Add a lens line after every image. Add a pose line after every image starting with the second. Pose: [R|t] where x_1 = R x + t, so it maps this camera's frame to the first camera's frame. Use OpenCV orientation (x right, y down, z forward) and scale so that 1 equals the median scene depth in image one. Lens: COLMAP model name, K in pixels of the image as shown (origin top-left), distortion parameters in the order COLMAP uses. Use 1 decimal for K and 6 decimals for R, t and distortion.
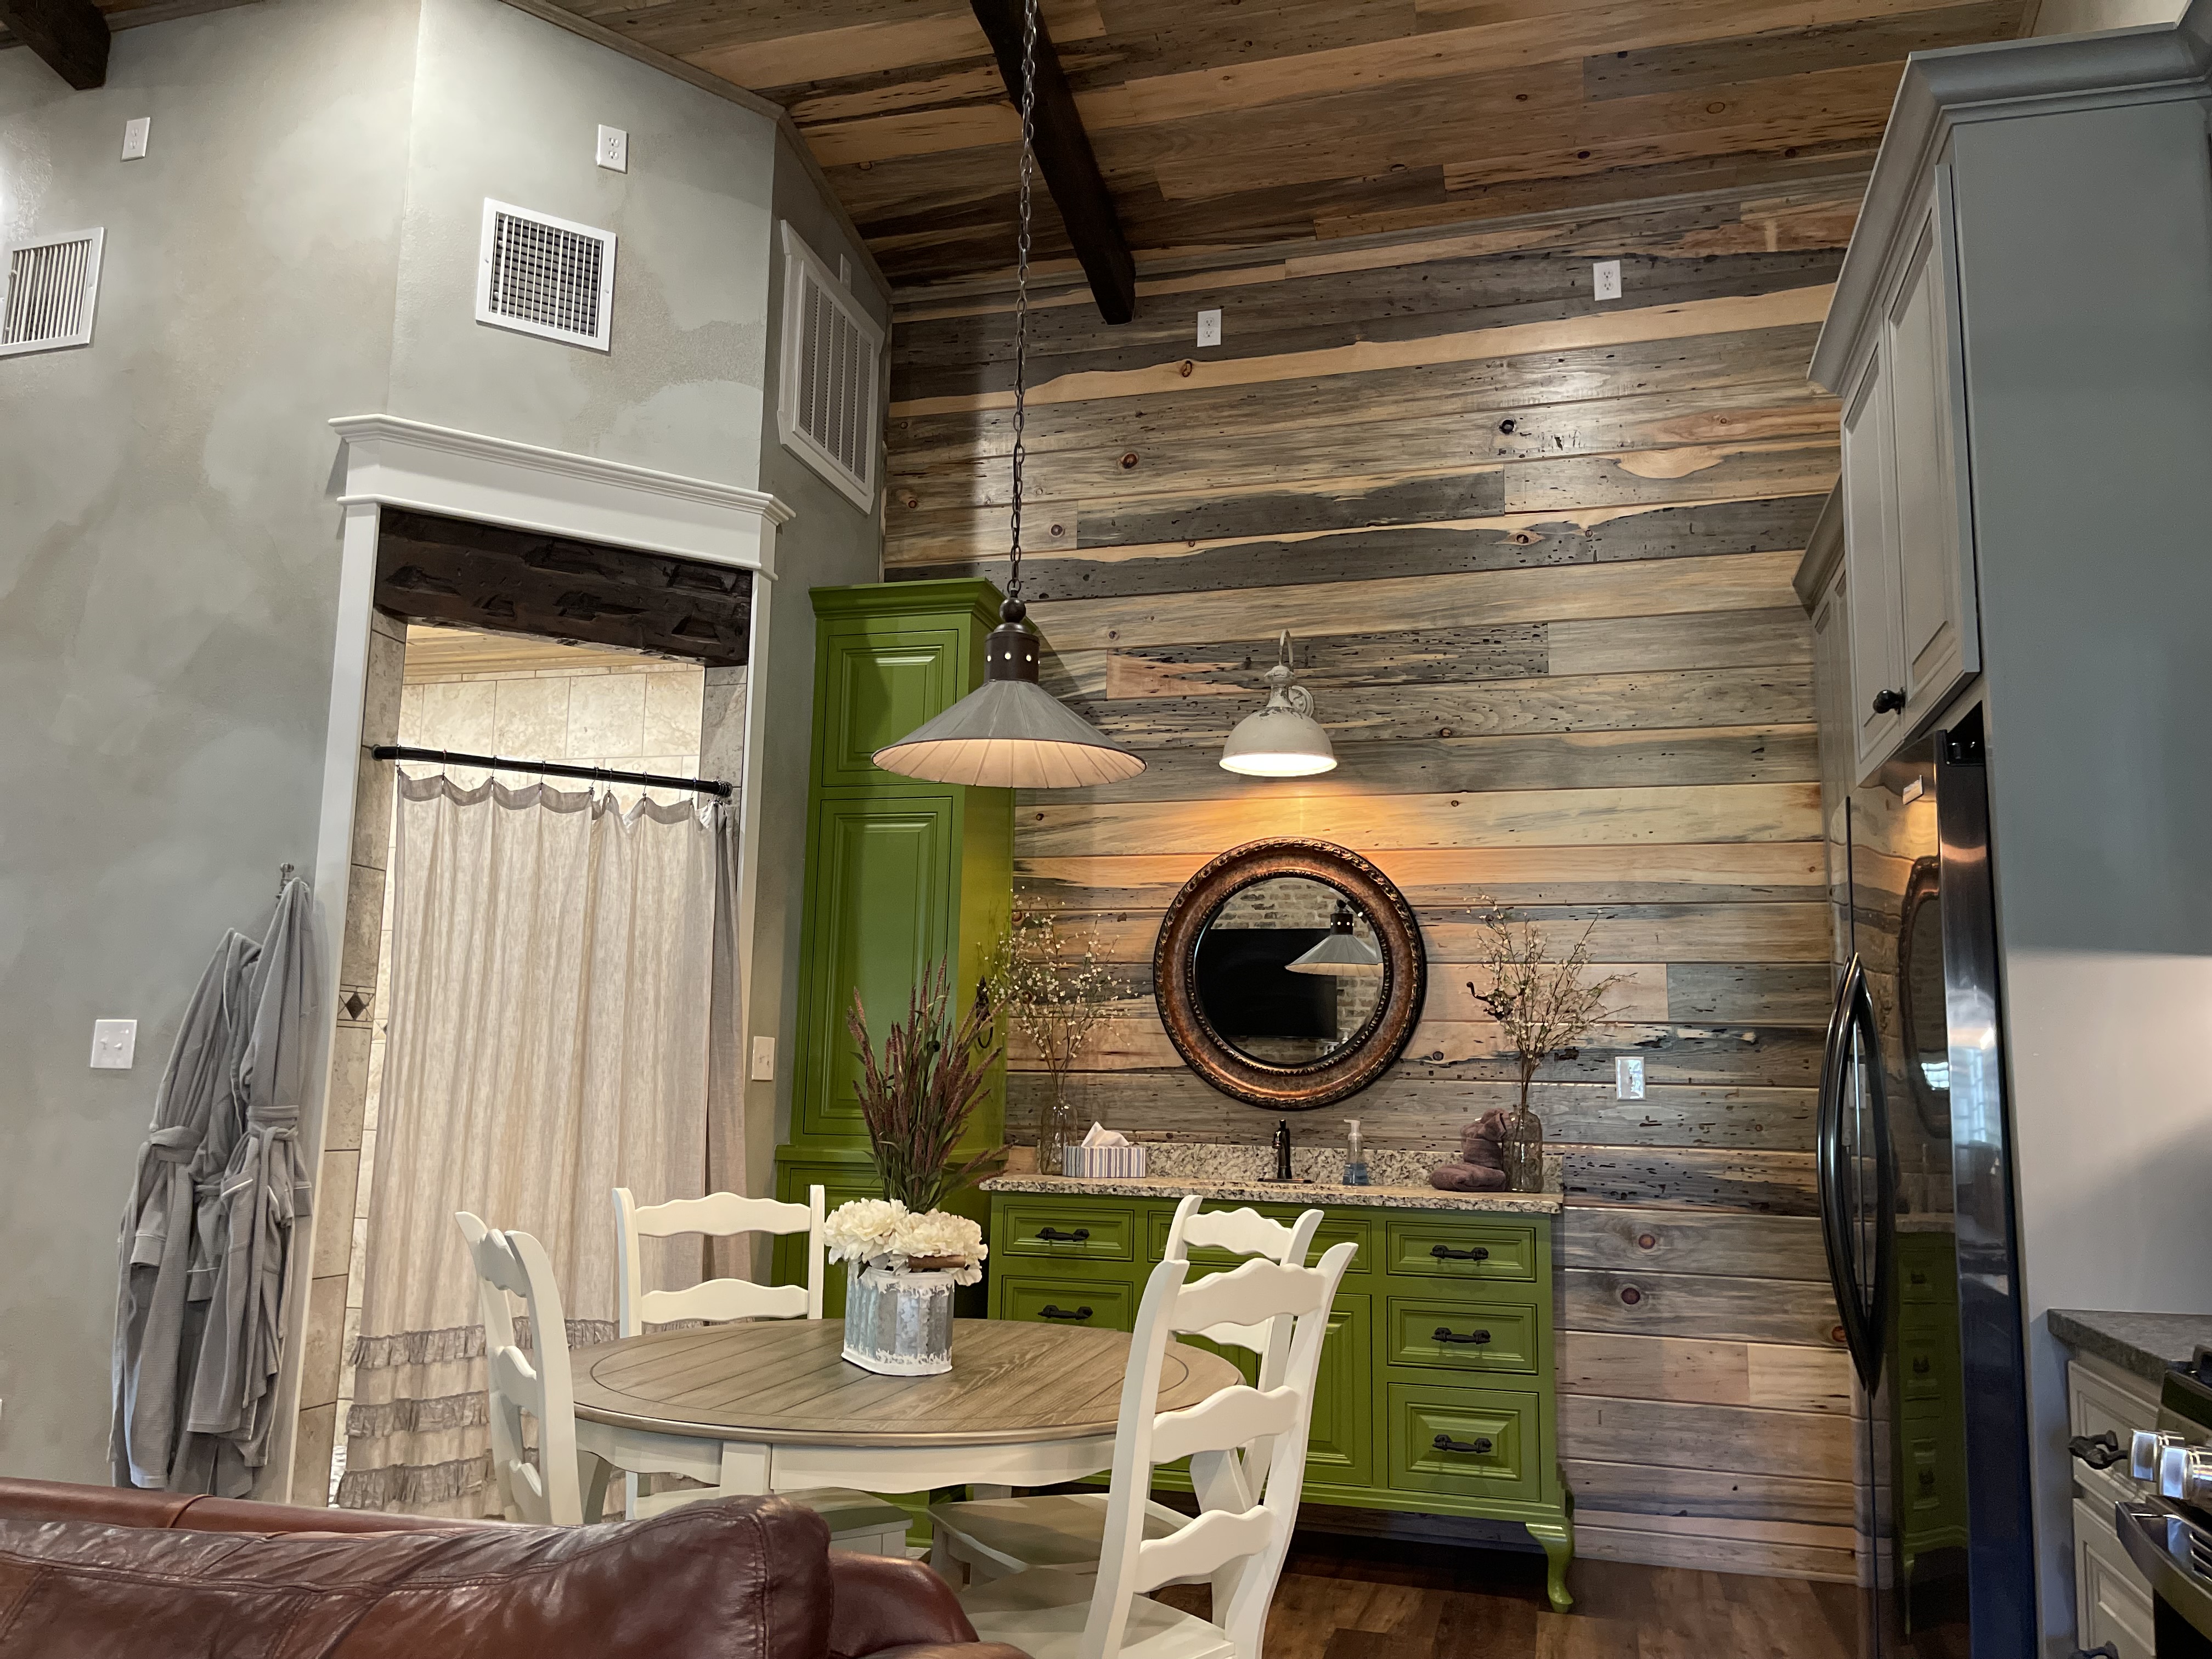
lens RADIAL K [[1663.2, 0, 1092.5], [0, 1663.2, 849.8], [0, 0, 1]] dist [0.063783, -0.075344]
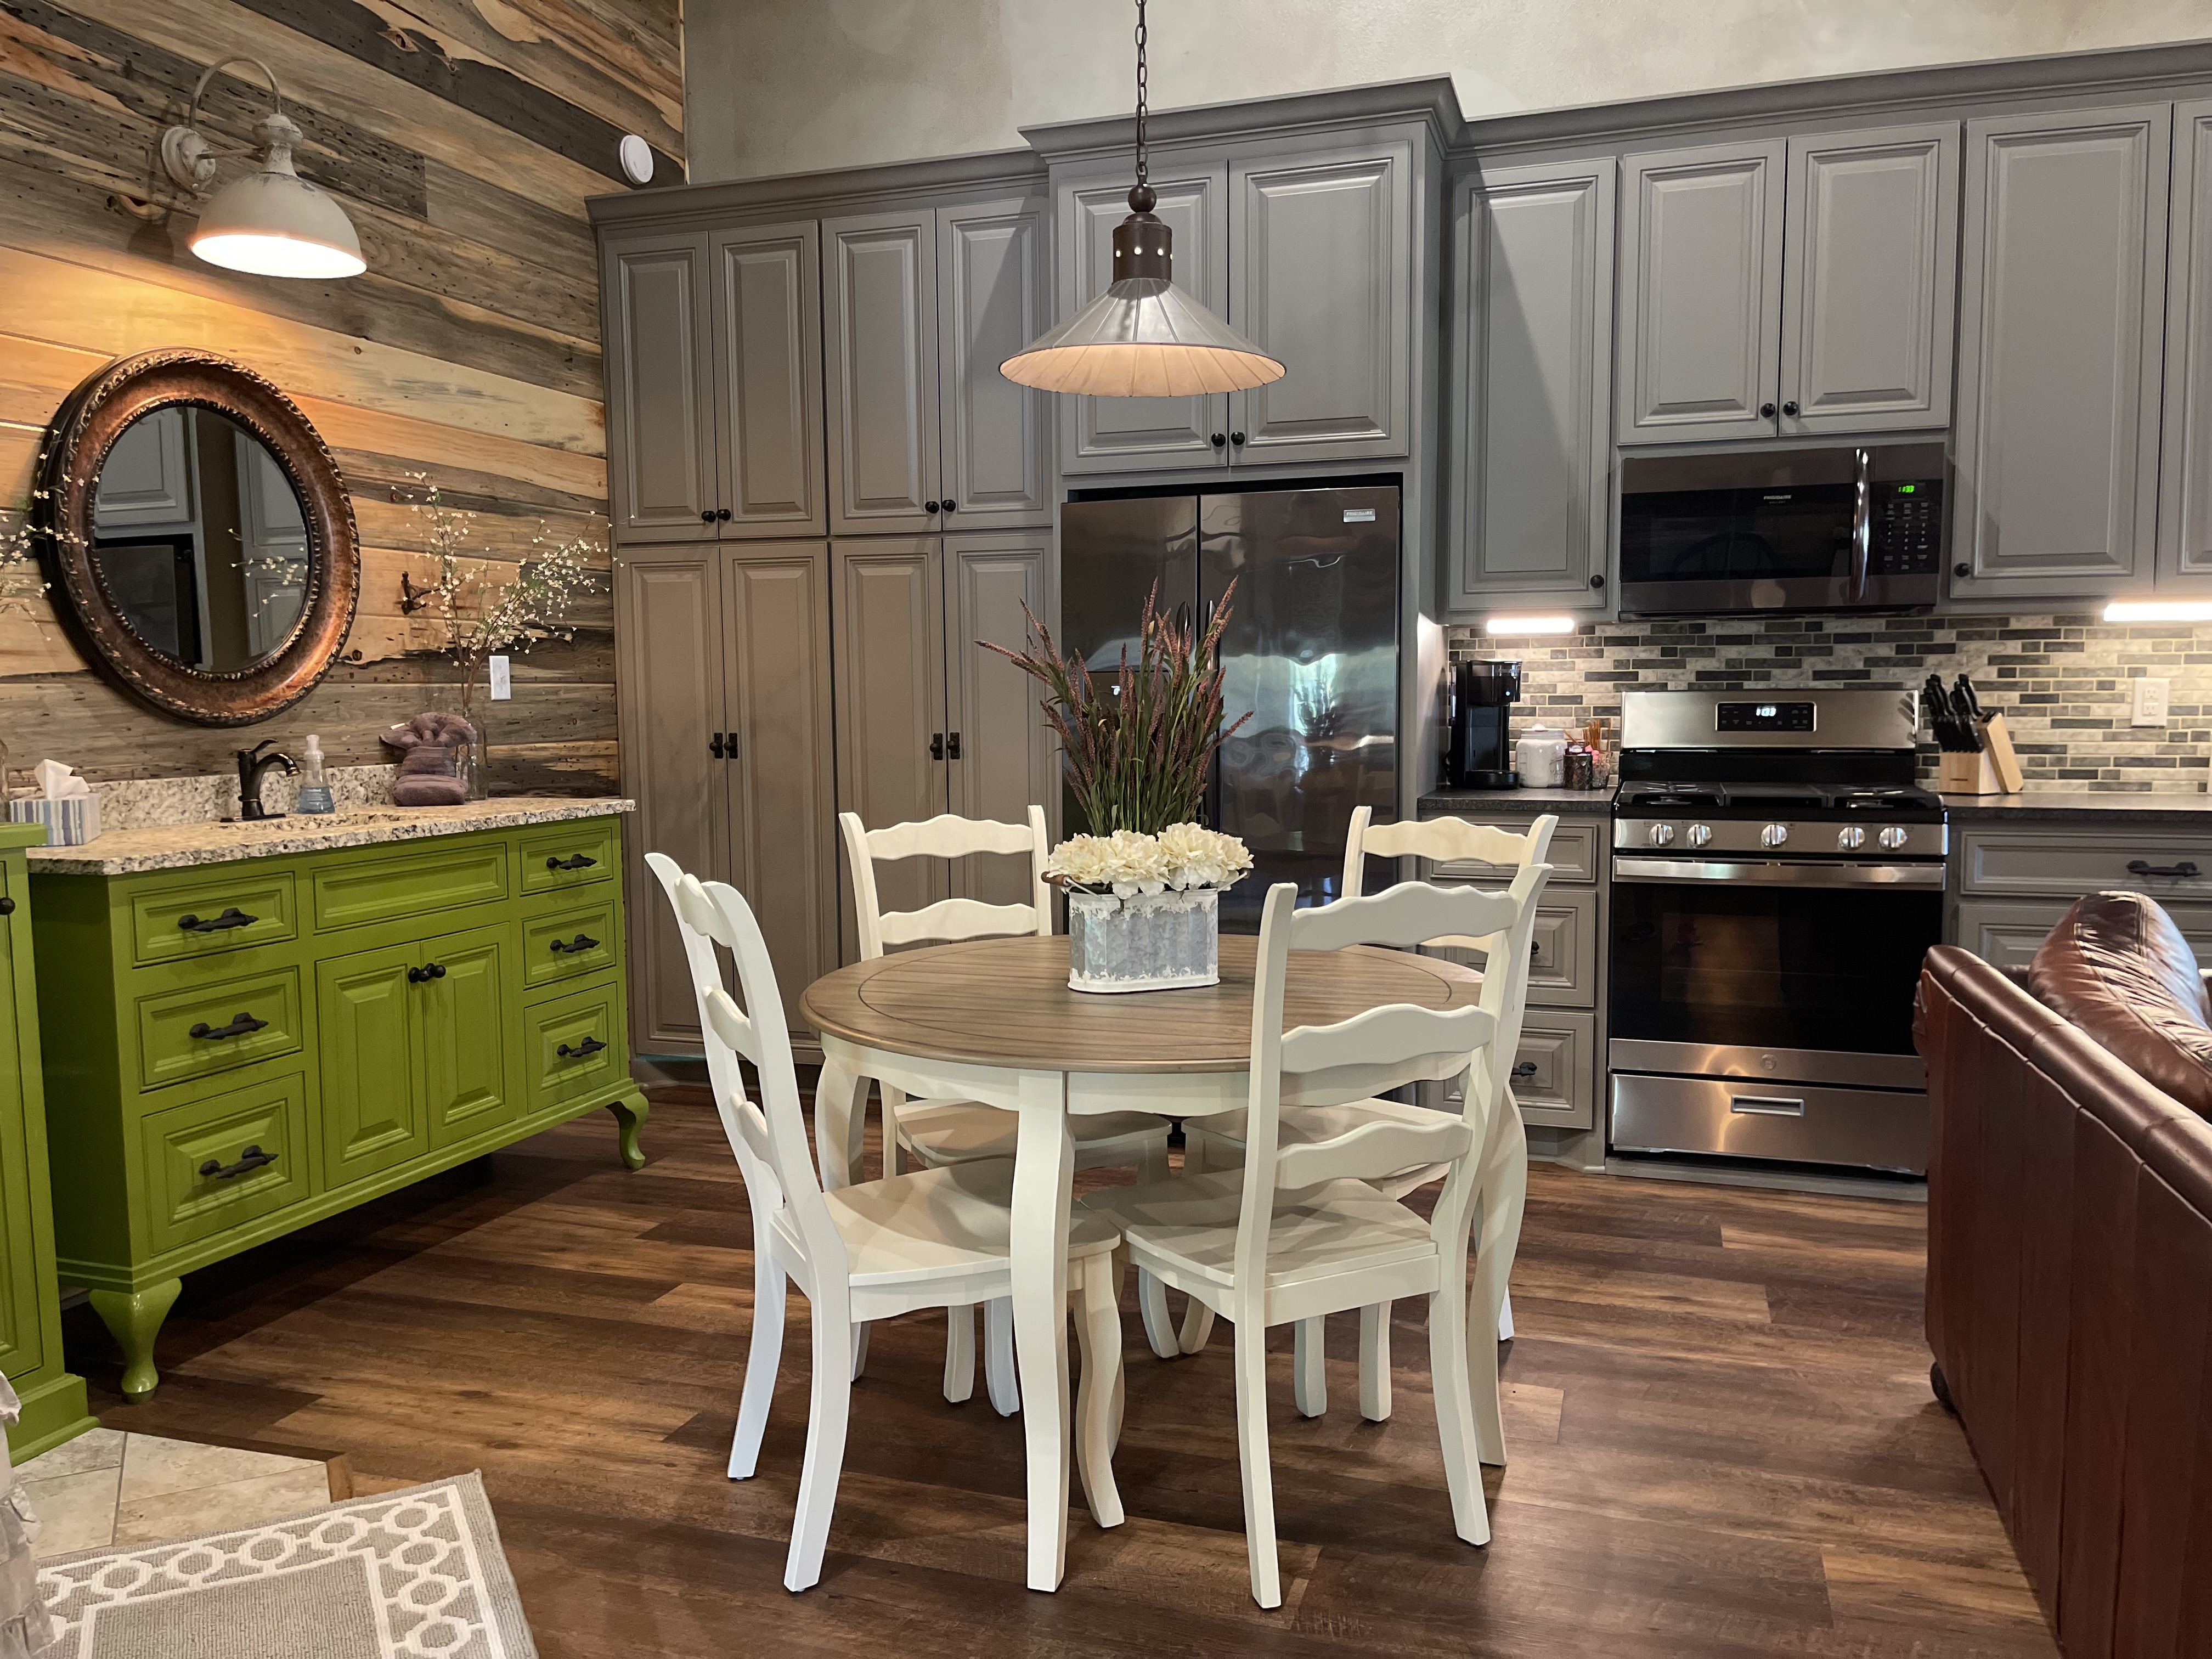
lens RADIAL K [[1663.2, 0, 1092.5], [0, 1663.2, 849.8], [0, 0, 1]] dist [0.063783, -0.075344]
pose [[0.053893, -0.118827, 0.991451, -0.628344], [-0.136547, 0.982690, 0.125200, 0.062003], [-0.989167, -0.142127, 0.036735, 0.578915]]
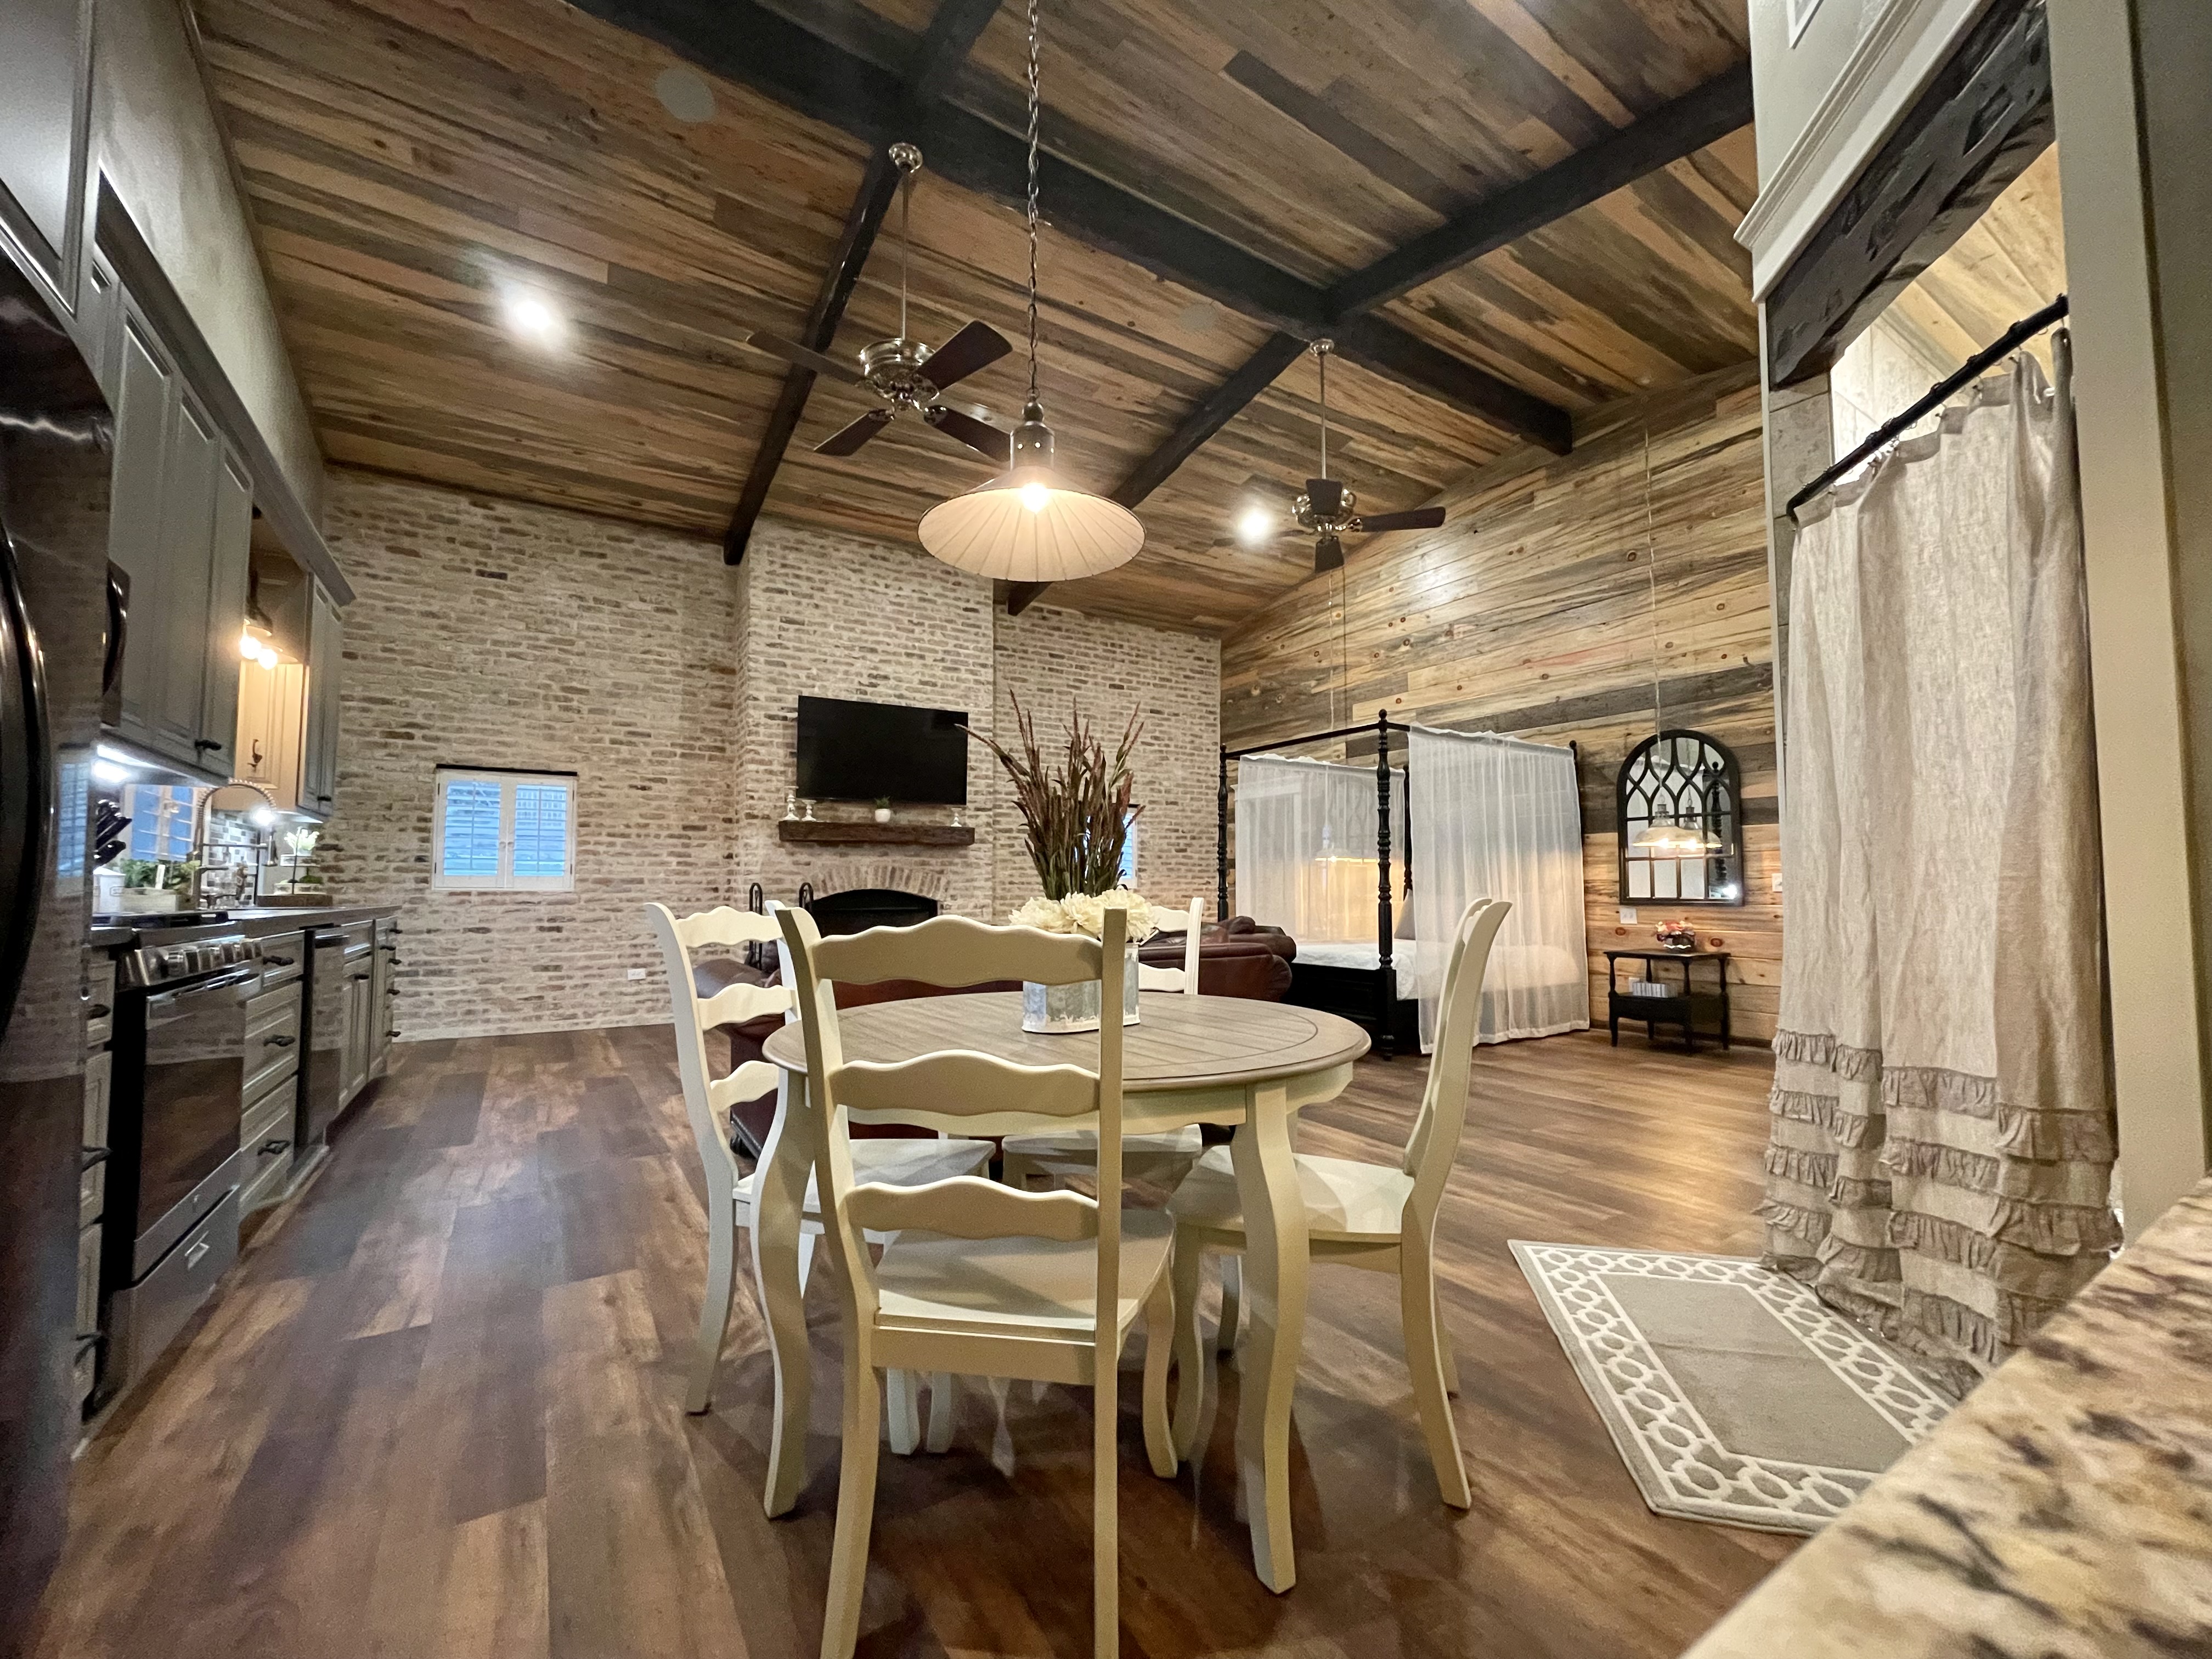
lens RADIAL K [[897.6, 0, 1118.0], [0, 897.6, 835.7], [0, 0, 1]] dist [0.013684, 0.000196]
pose [[-0.657451, -0.060188, -0.751089, 0.250952], [0.097717, 0.981576, -0.164193, 0.168387], [0.747134, -0.181343, -0.639457, 0.871523]]
